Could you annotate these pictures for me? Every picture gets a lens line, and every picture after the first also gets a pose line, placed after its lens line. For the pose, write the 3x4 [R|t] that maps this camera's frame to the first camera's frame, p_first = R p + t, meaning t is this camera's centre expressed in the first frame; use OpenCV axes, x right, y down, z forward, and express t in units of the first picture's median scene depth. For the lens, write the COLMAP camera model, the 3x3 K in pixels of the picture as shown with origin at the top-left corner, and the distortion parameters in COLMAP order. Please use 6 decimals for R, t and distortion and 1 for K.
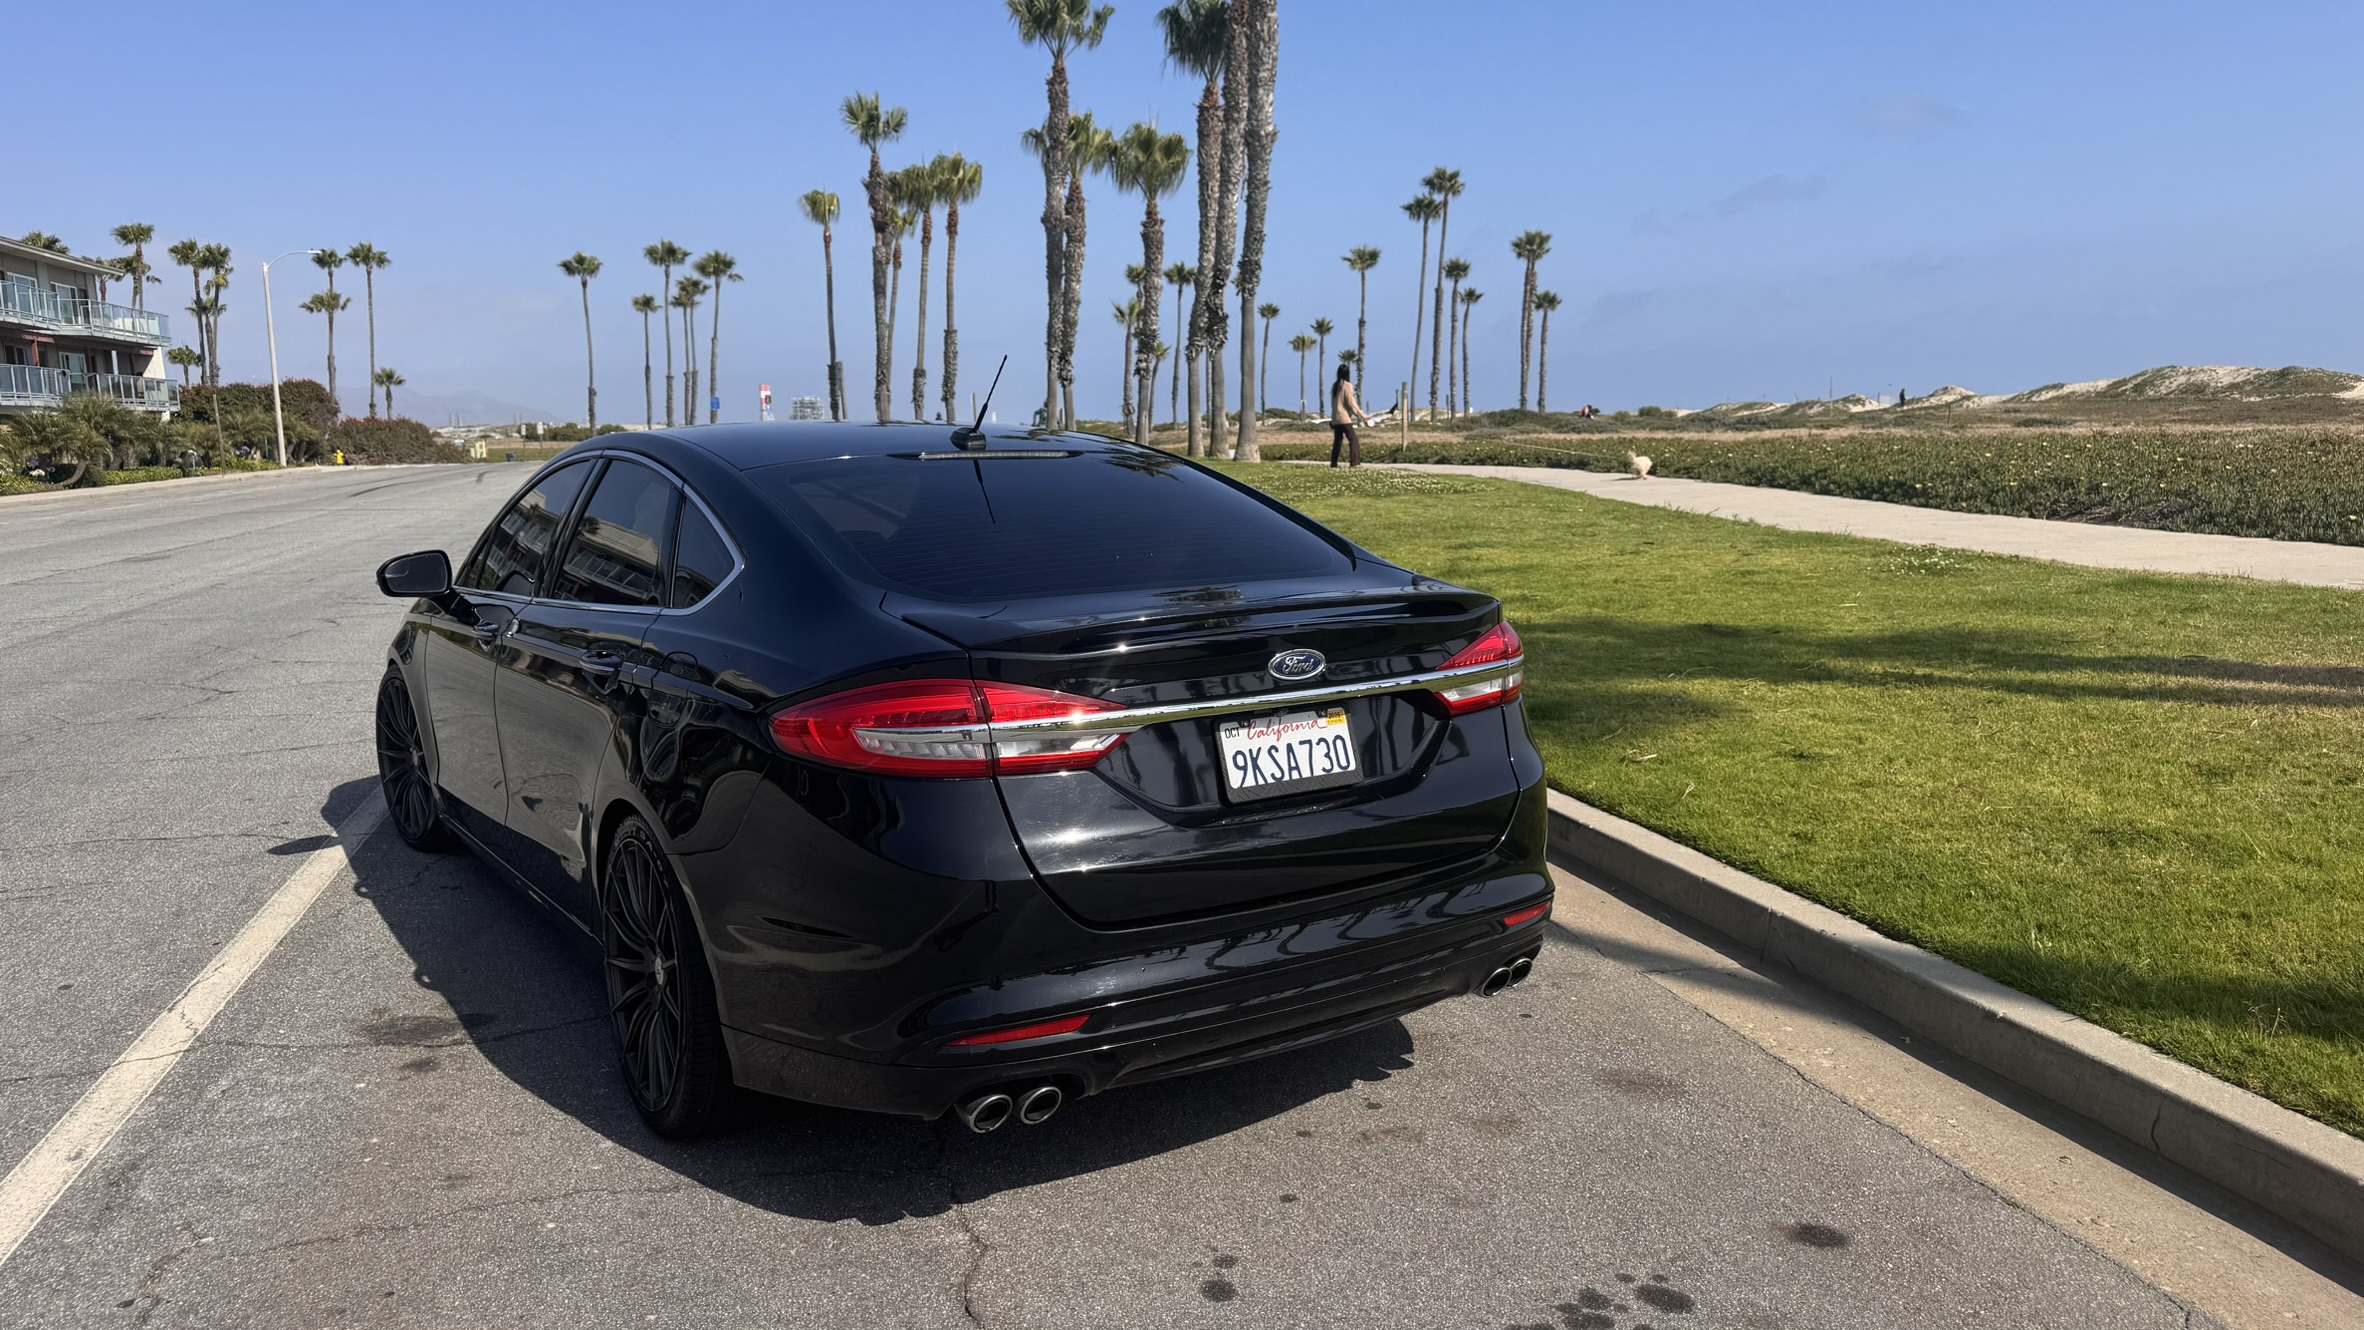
lens RADIAL K [[1672.7, 0, 1182.0], [0, 1672.7, 665.0], [0, 0, 1]] dist [0.005008, -0.004535]
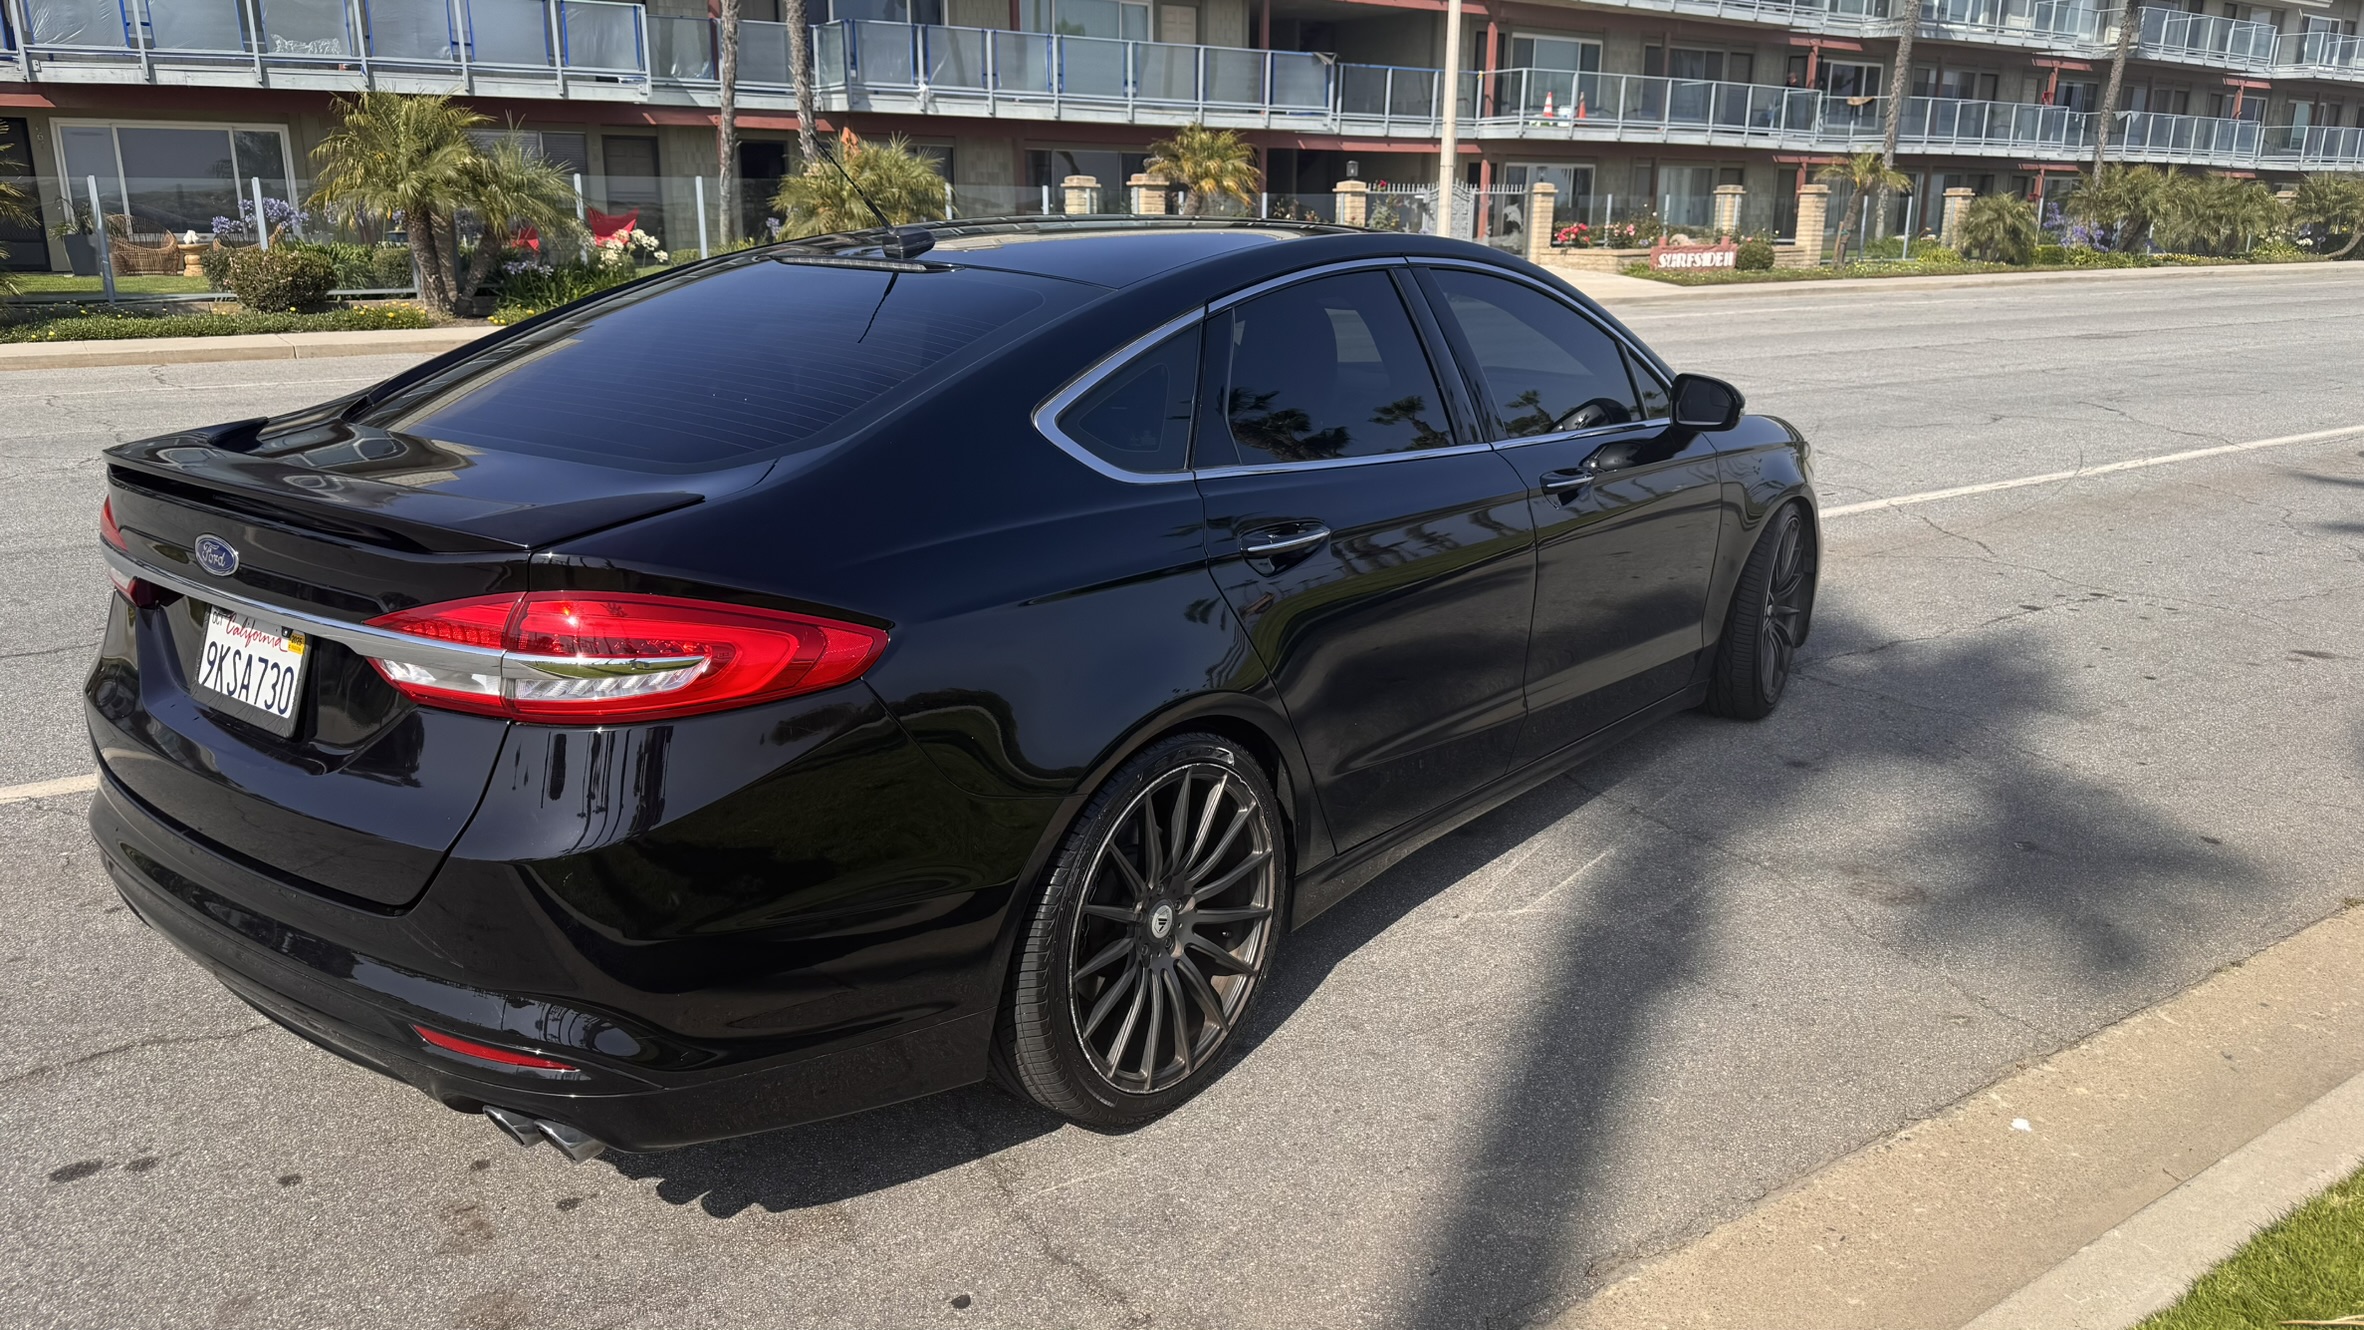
lens RADIAL K [[1672.7, 0, 1182.0], [0, 1672.7, 665.0], [0, 0, 1]] dist [0.005008, -0.004535]
pose [[0.323539, 0.274857, -0.905415, 0.907830], [-0.151269, 0.959598, 0.237252, -0.198891], [0.934045, 0.060202, 0.352045, 1.118232]]
